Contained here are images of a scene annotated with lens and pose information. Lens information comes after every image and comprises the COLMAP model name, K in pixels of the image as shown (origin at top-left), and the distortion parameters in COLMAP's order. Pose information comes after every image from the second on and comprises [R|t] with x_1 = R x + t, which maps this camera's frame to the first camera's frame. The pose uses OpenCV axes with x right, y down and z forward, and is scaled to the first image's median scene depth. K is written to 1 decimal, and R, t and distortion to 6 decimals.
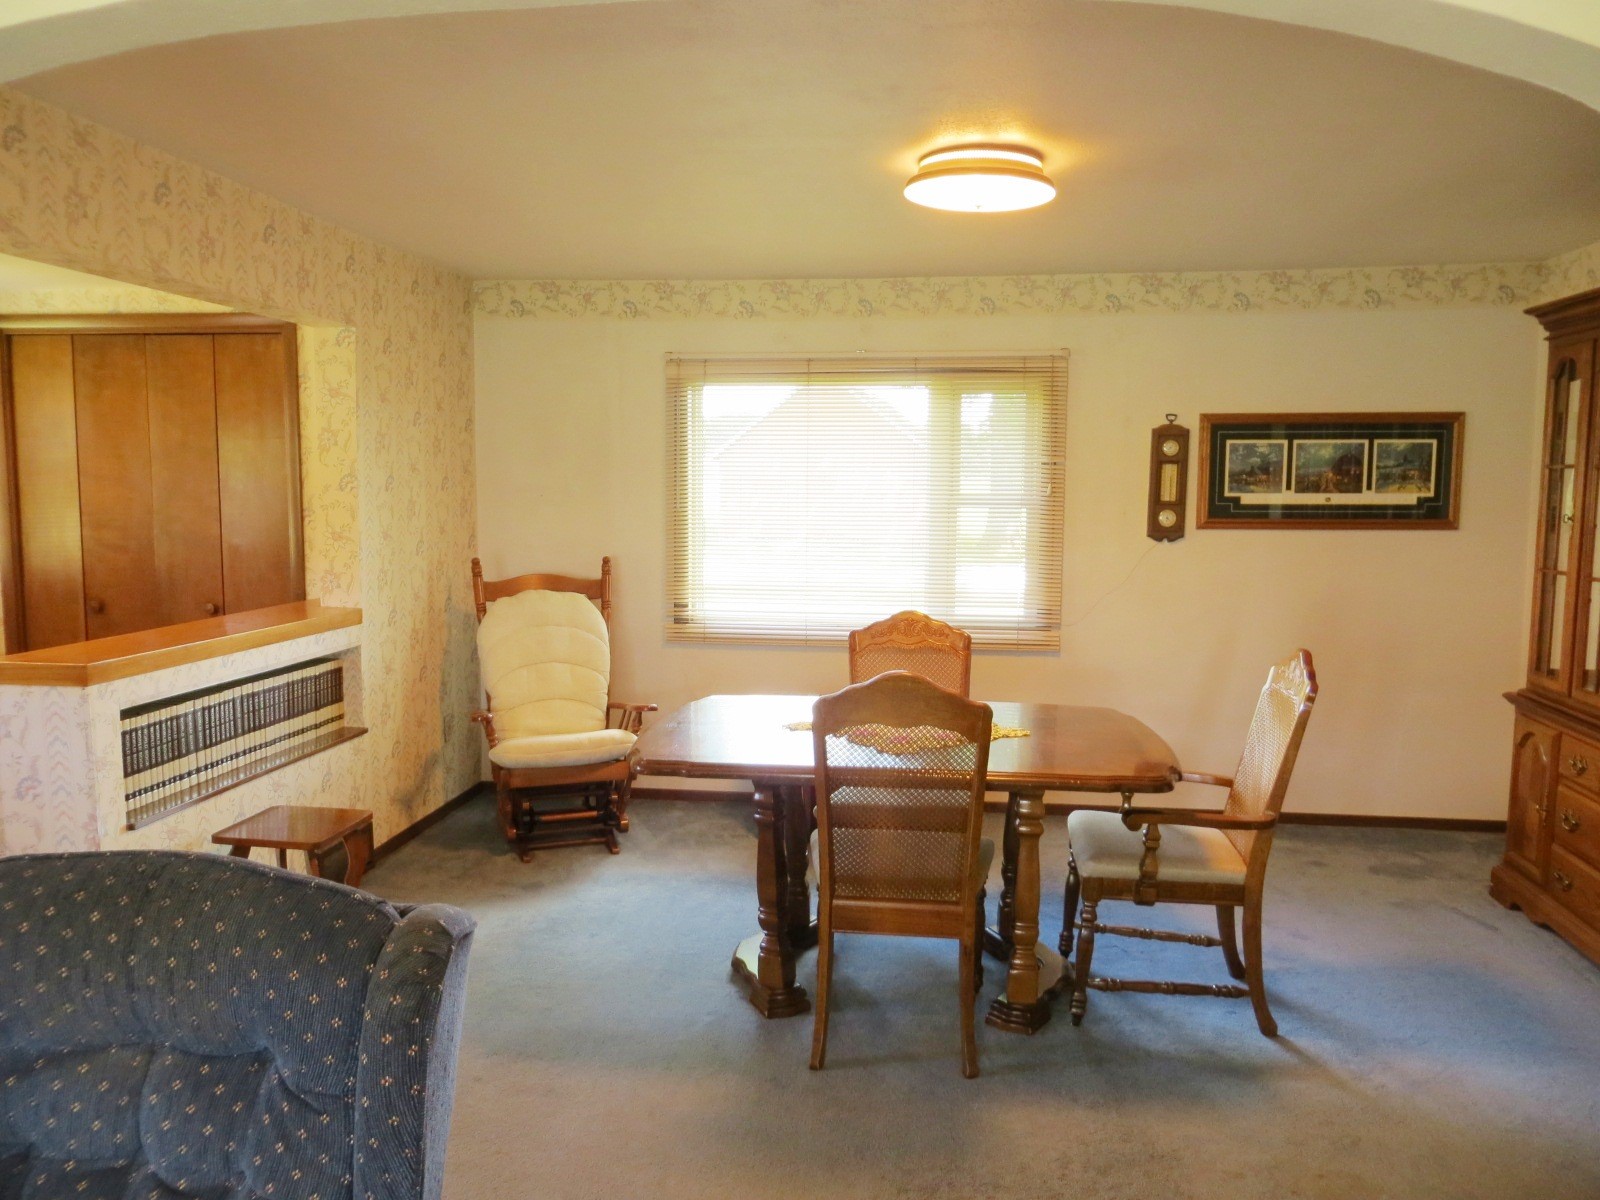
lens RADIAL K [[1196.2, 0, 799.1], [0, 1196.2, 605.2], [0, 0, 1]] dist [-0.012559, -0.005649]
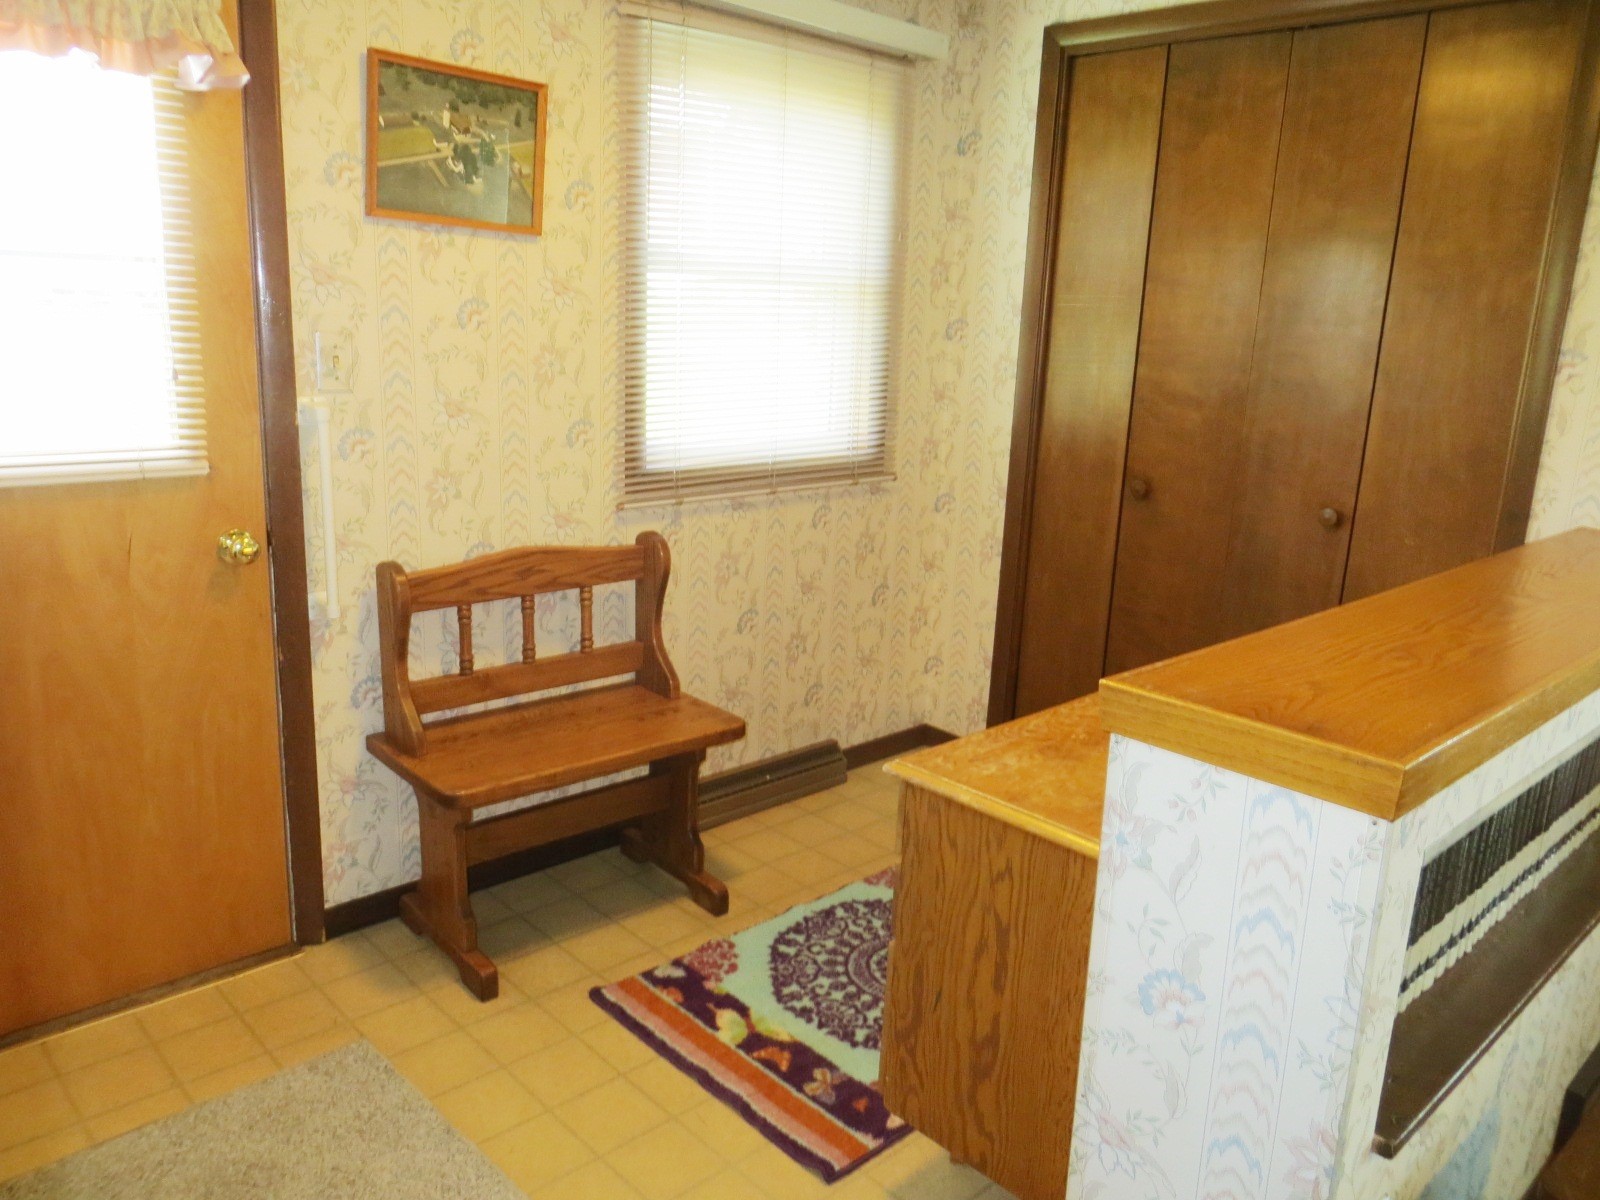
lens RADIAL K [[1196.2, 0, 794.9], [0, 1196.2, 599.8], [0, 0, 1]] dist [-0.012559, -0.005649]
pose [[0.768463, 0.174966, -0.615510, -0.320993], [-0.099475, 0.982863, 0.155196, -0.021032], [0.632115, -0.058034, 0.772698, 0.374370]]
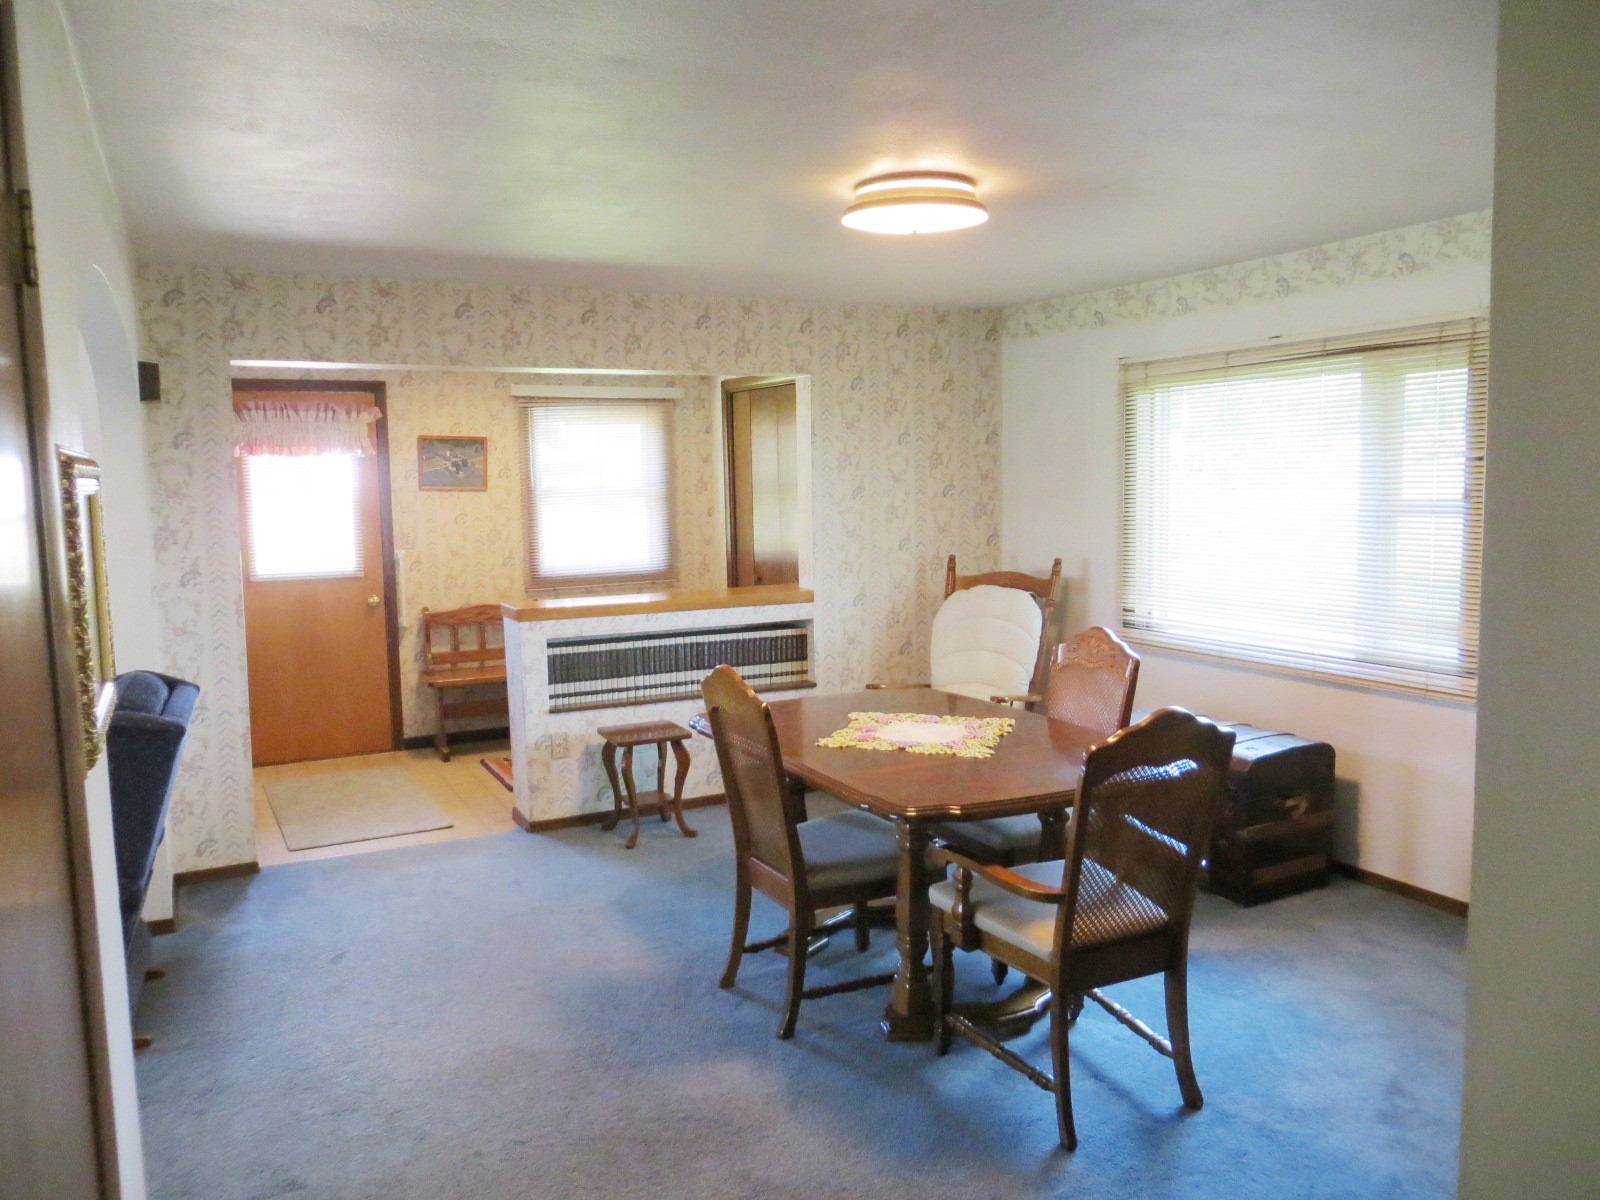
lens RADIAL K [[1196.2, 0, 790.7], [0, 1196.2, 599.8], [0, 0, 1]] dist [-0.012559, -0.005649]
pose [[0.559268, 0.067207, -0.826258, 0.617354], [-0.061004, 0.997342, 0.039831, -0.033198], [0.826739, 0.028129, 0.561881, 0.222177]]
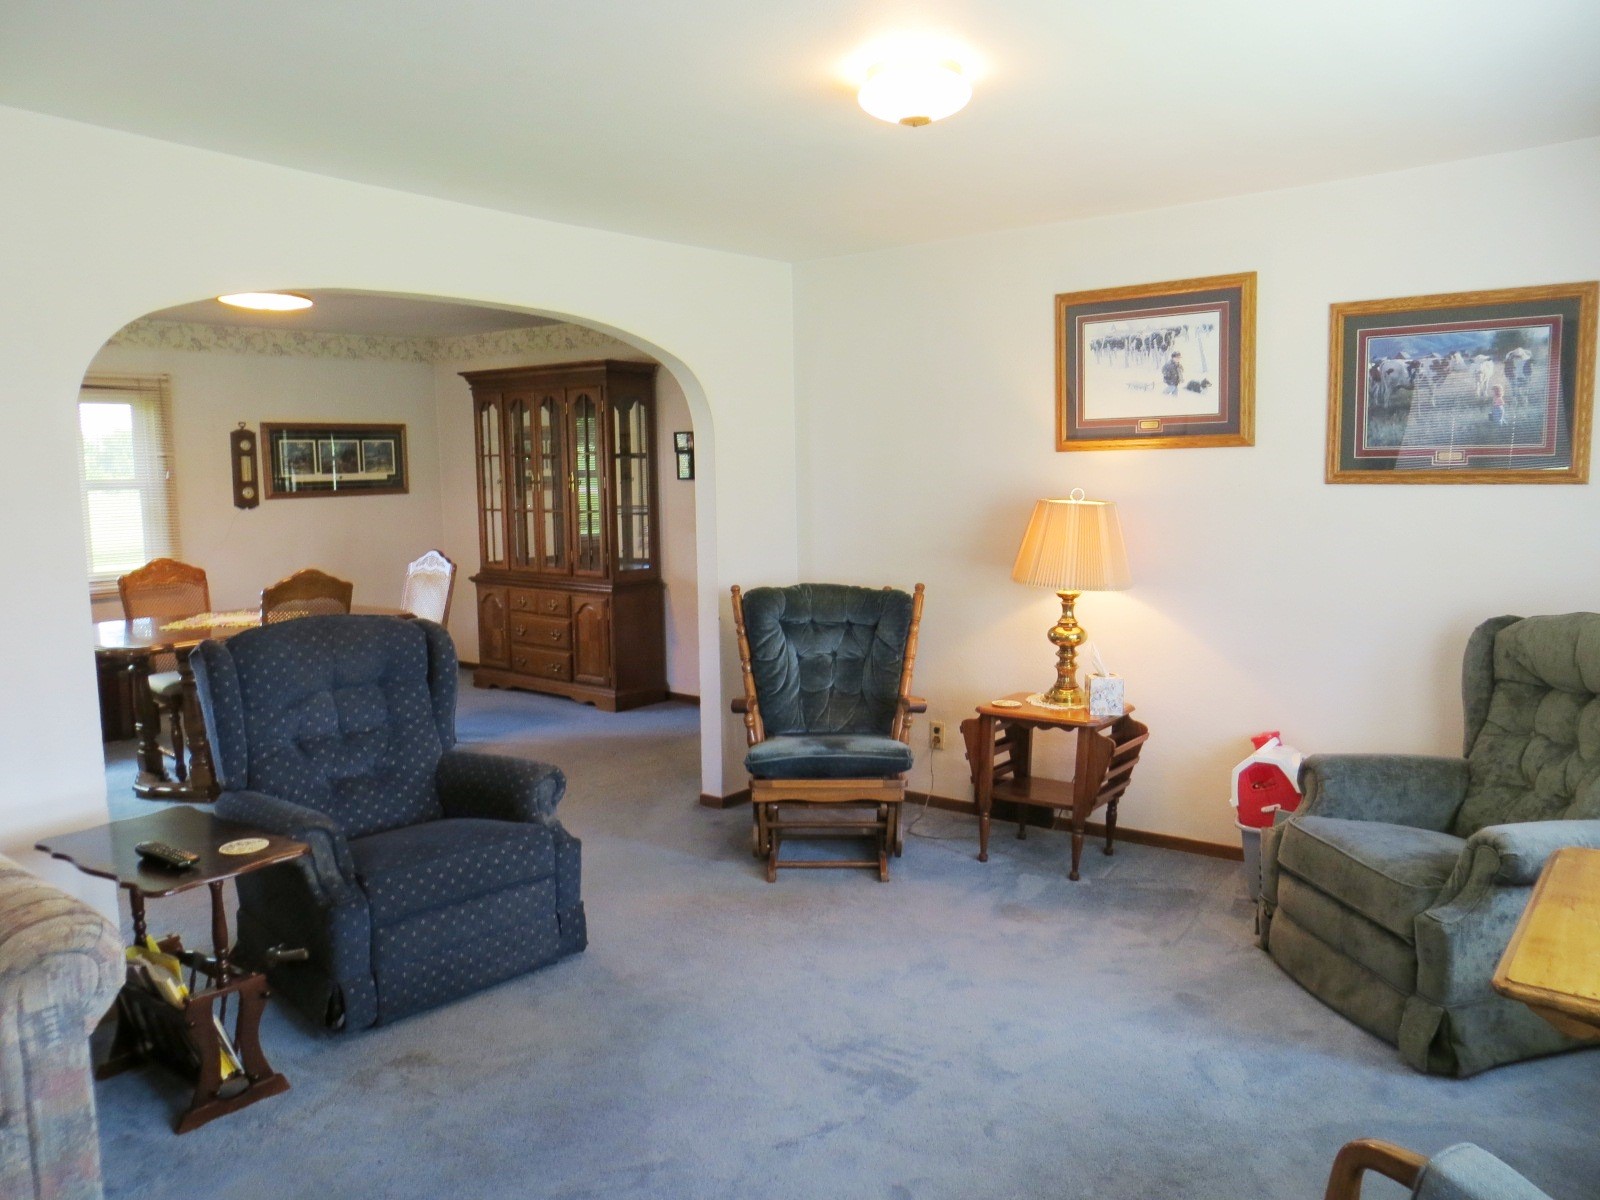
lens RADIAL K [[1196.2, 0, 800.7], [0, 1196.2, 594.6], [0, 0, 1]] dist [-0.012559, -0.005649]
pose [[0.494359, -0.104834, 0.862913, -0.648930], [0.108301, 0.992394, 0.058519, 0.040268], [-0.862485, 0.064525, 0.501953, -0.325290]]
